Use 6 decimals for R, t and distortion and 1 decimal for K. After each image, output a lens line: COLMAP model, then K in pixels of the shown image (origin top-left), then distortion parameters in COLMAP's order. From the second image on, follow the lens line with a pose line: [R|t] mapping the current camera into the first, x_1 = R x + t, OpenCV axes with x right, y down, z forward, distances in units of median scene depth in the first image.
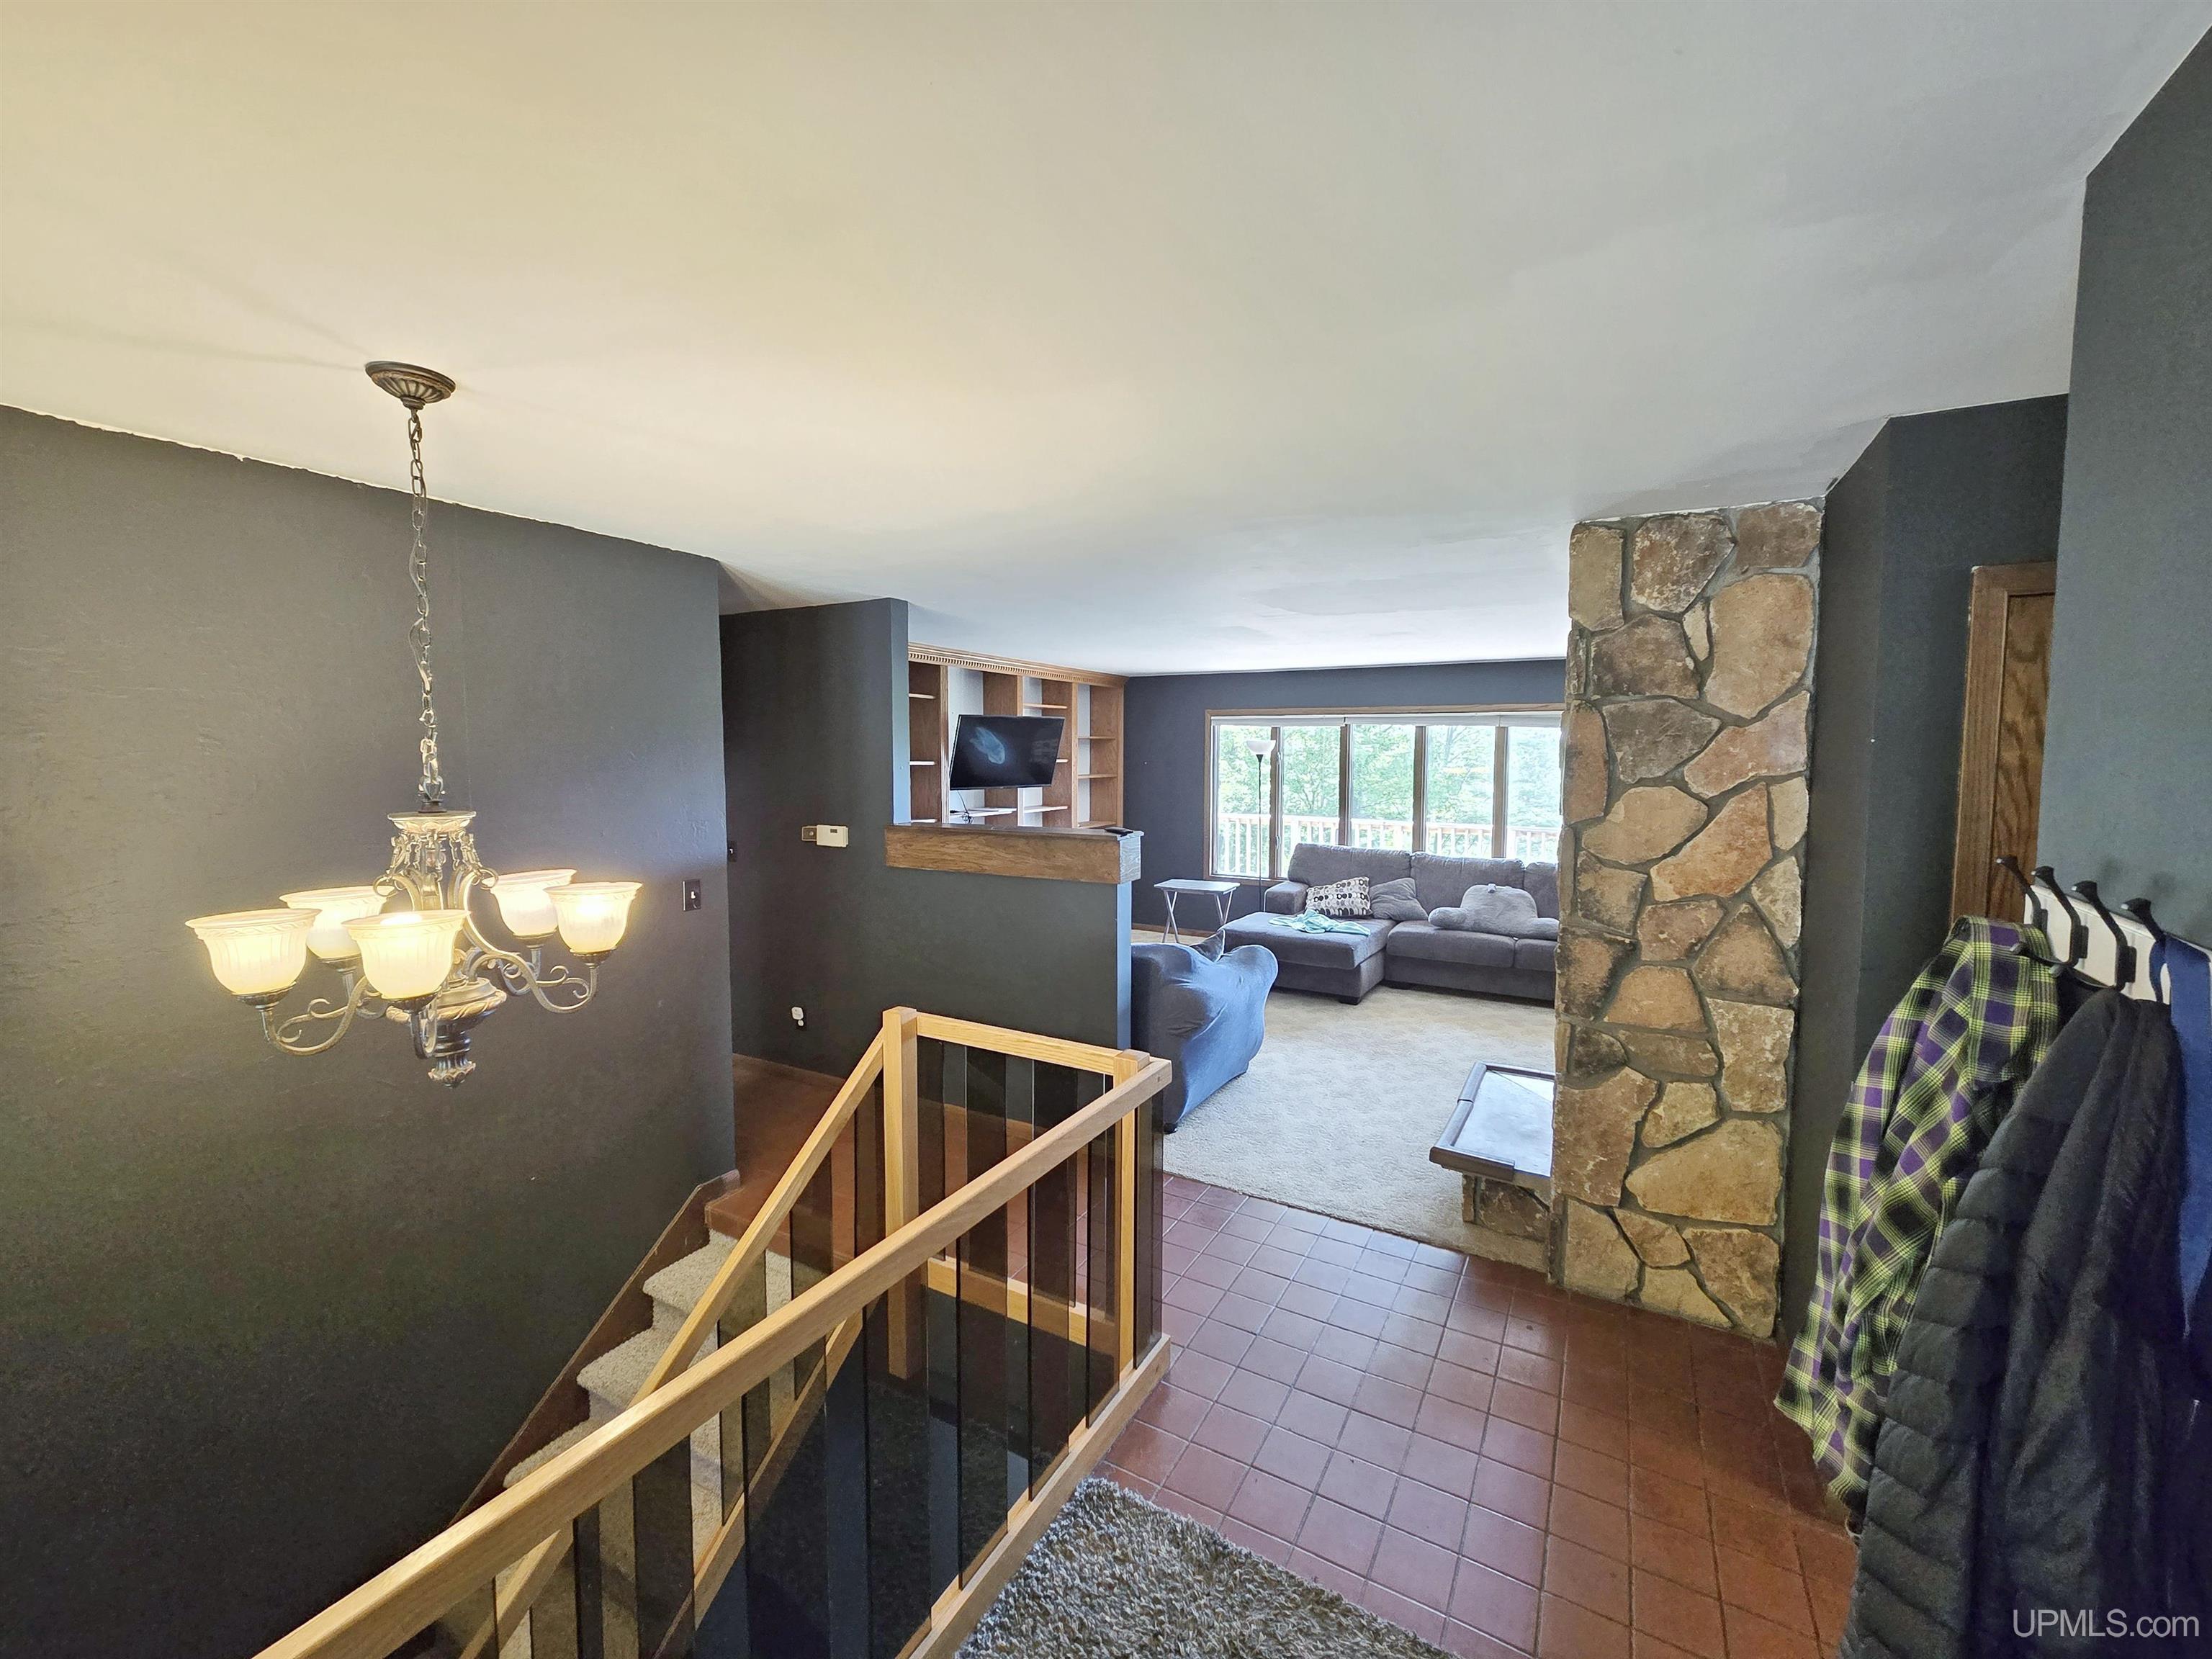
lens RADIAL K [[908.9, 0, 1110.8], [0, 908.9, 813.4], [0, 0, 1]] dist [-0.003945, 0.000400]
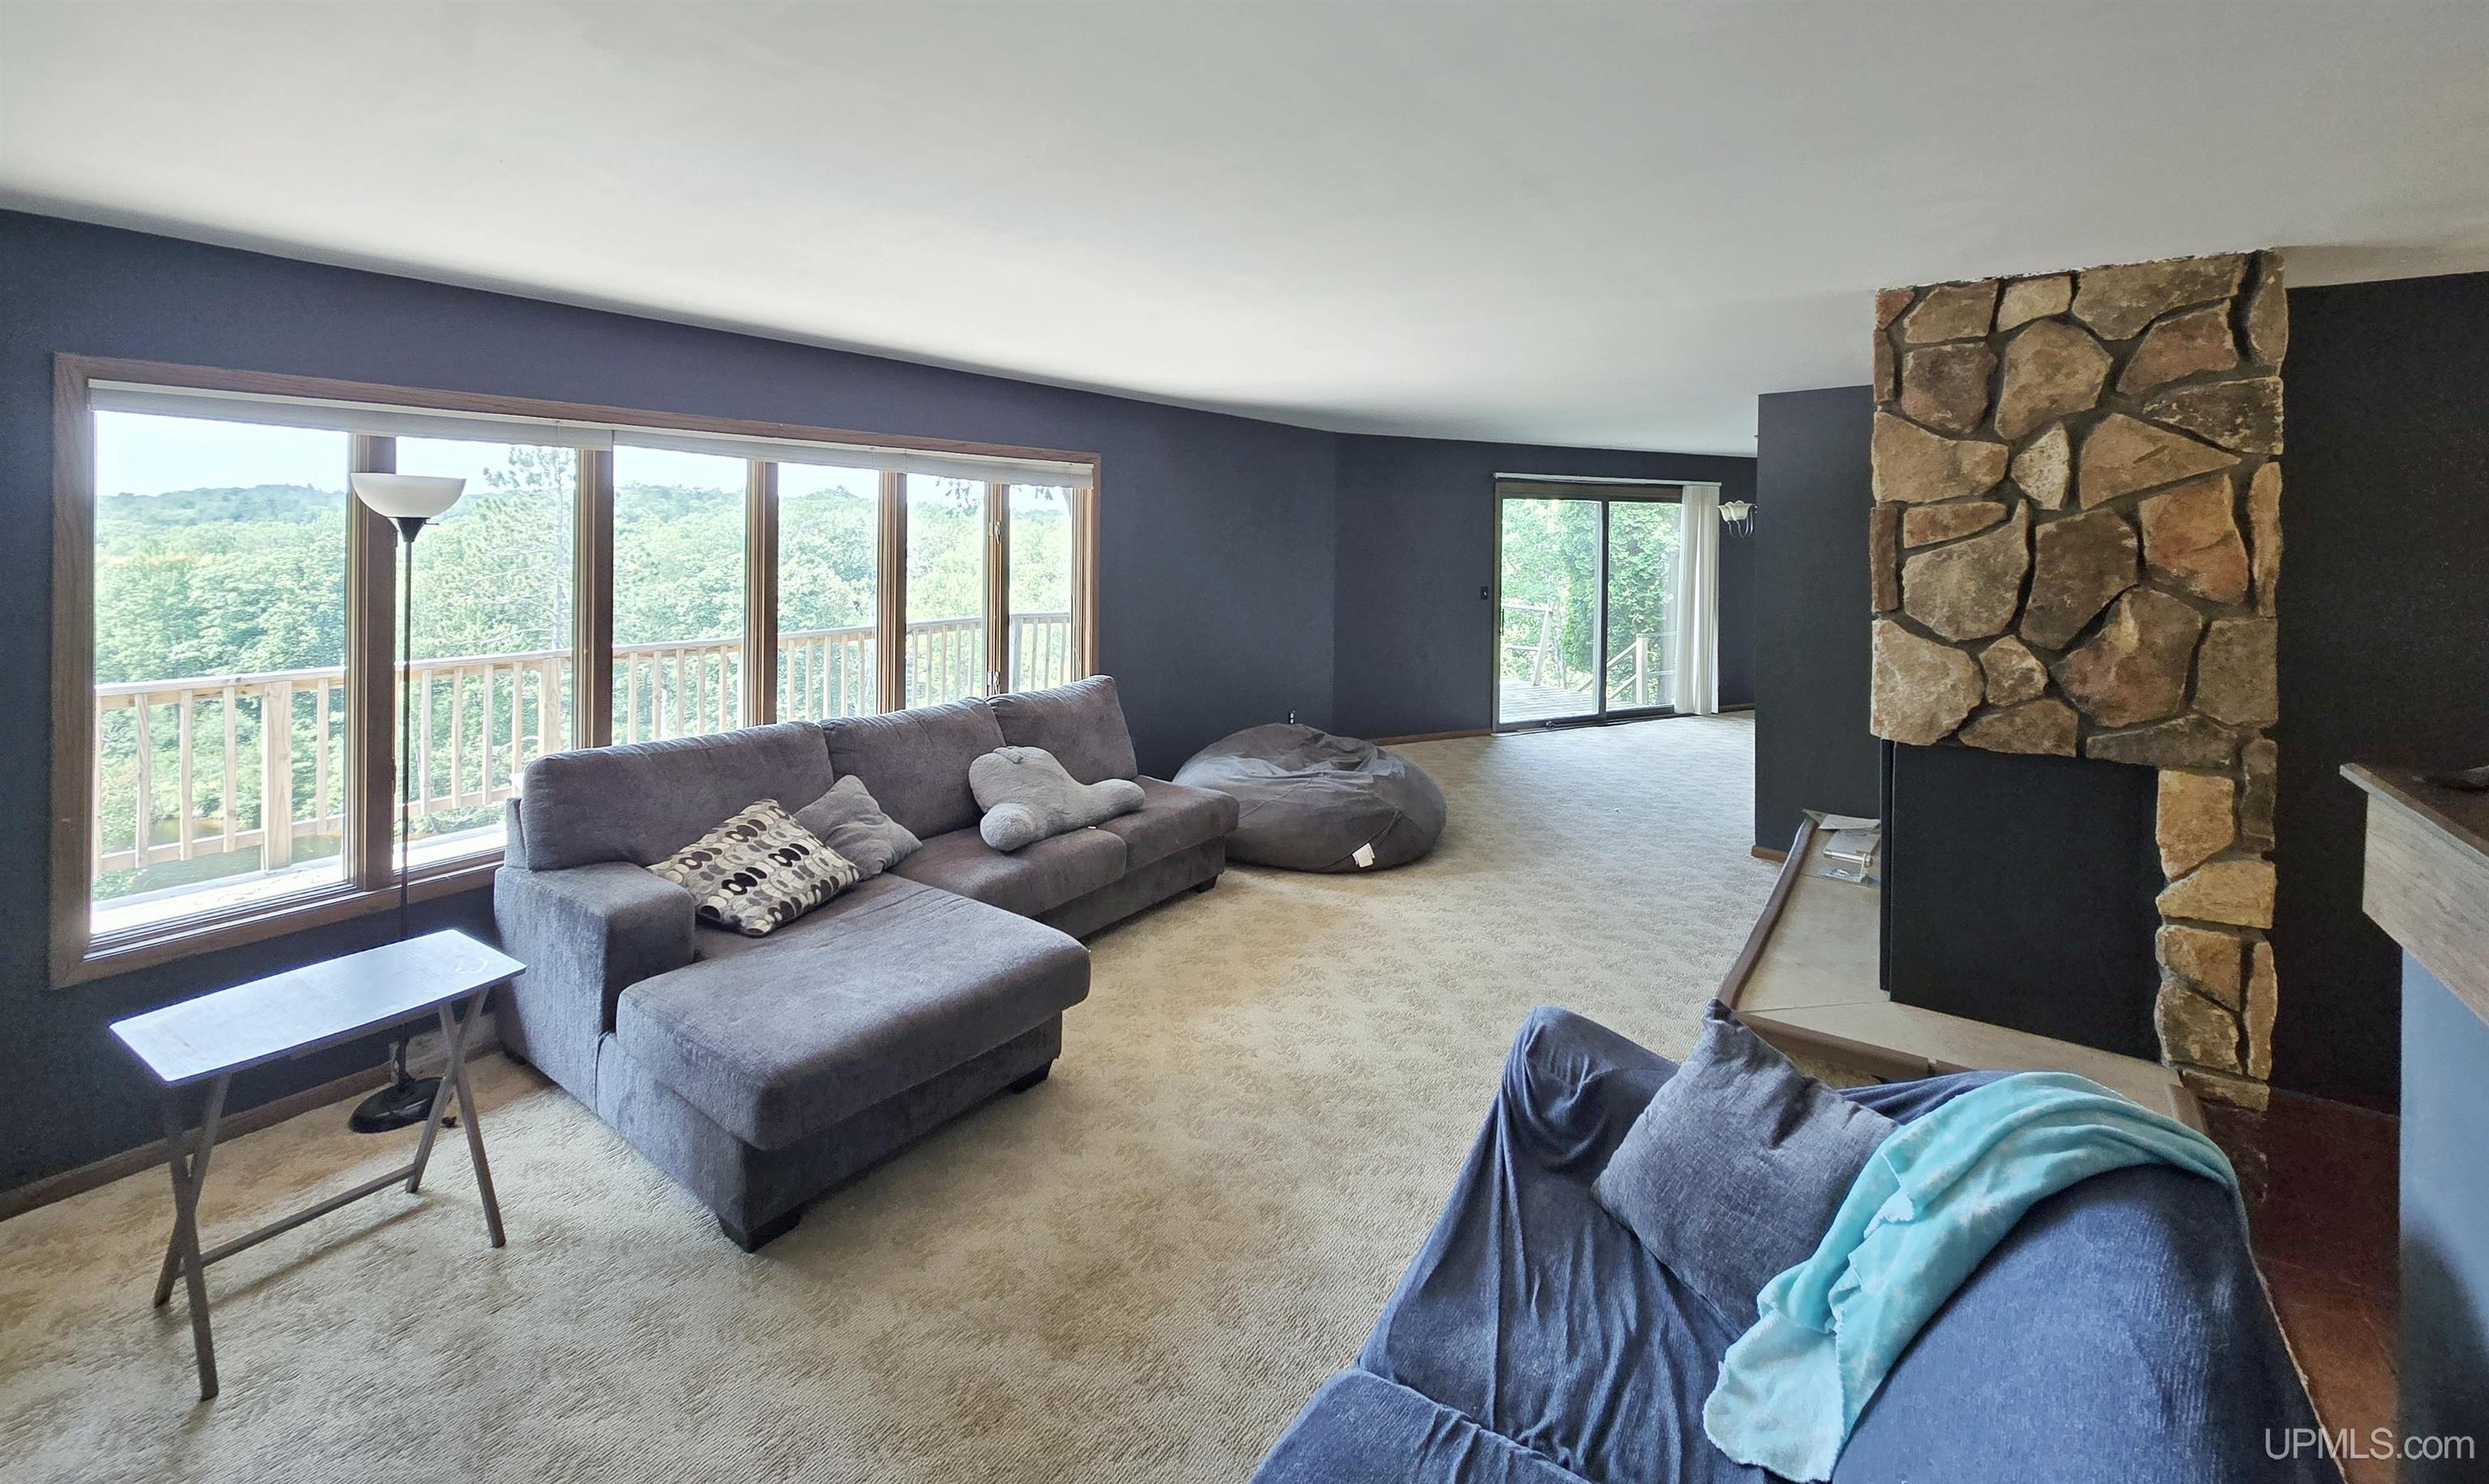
lens RADIAL K [[1033.0, 0, 1229.6], [0, 1033.0, 532.3], [0, 0, 1]] dist [0.002940, 0.000398]
pose [[0.085960, -0.006498, 0.996277, -0.202369], [0.060411, 0.998173, 0.001298, -0.046790], [-0.994465, 0.060075, 0.086196, 0.750388]]
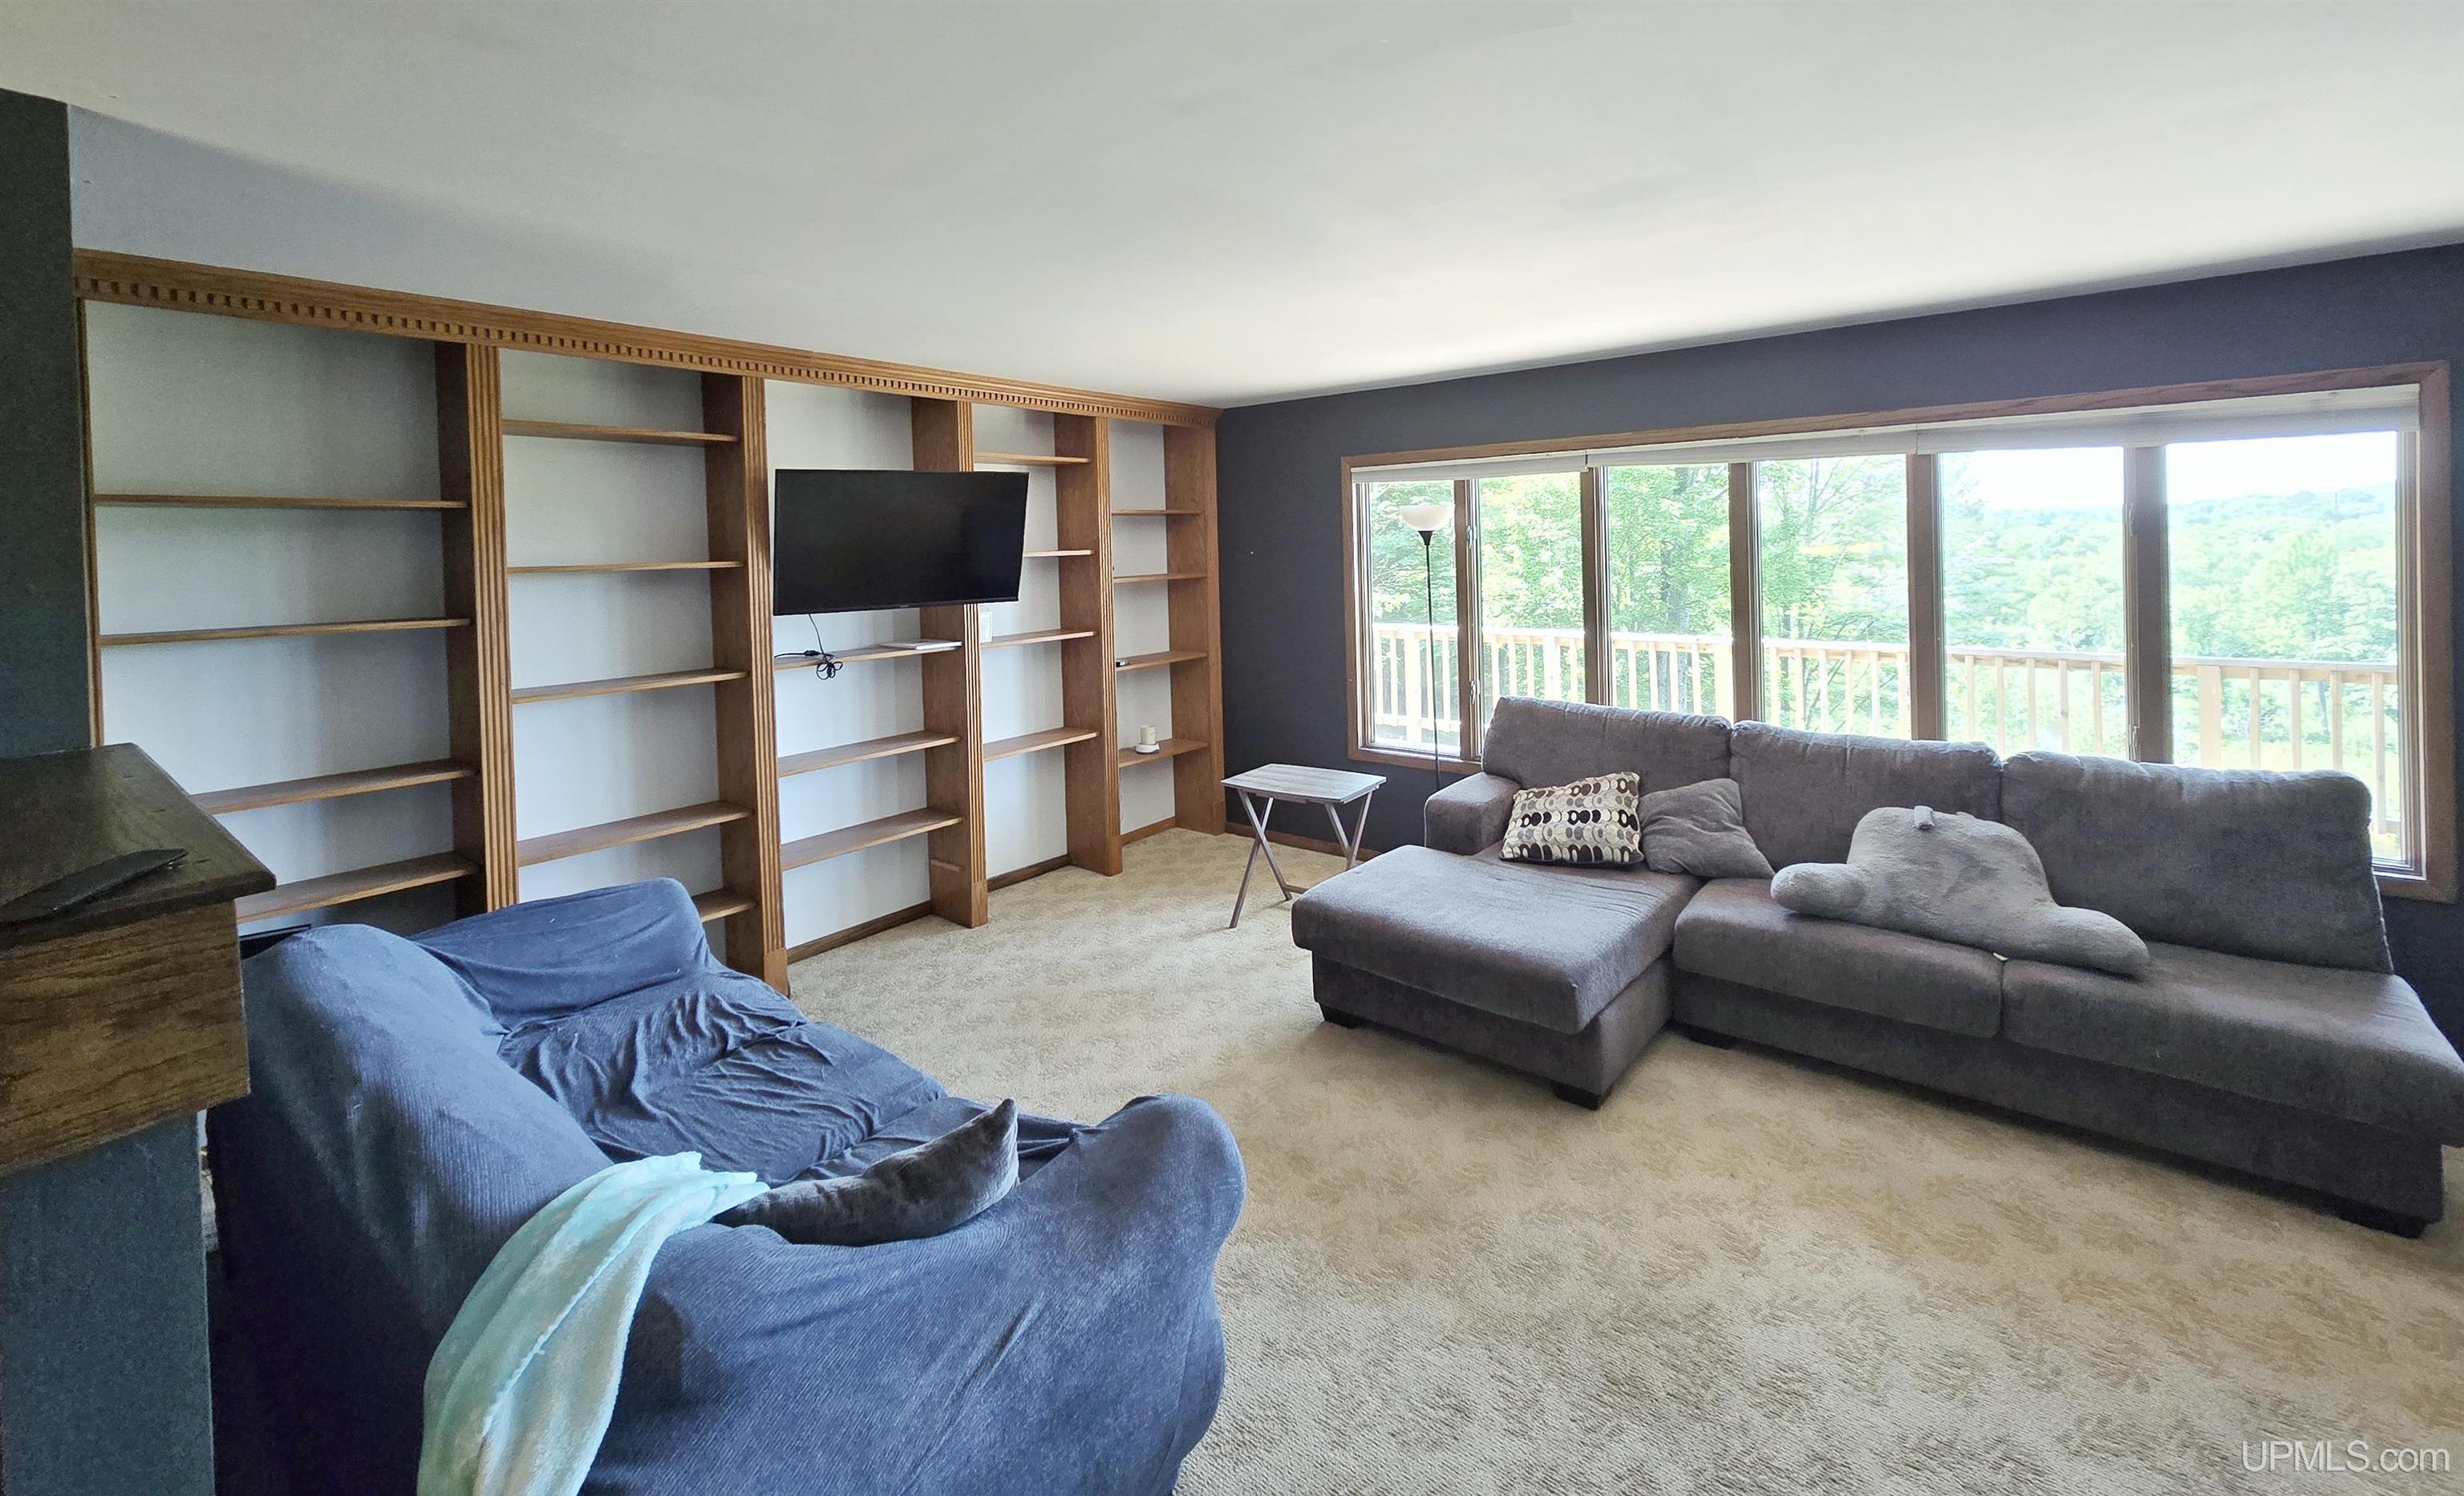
lens RADIAL K [[1014.3, 0, 1251.5], [0, 1014.3, 553.3], [0, 0, 1]] dist [0.000086, -0.000789]
pose [[0.988208, -0.028129, -0.150512, 0.168153], [0.019412, 0.998065, -0.059075, -0.019767], [0.151882, 0.055457, 0.986842, 0.438584]]
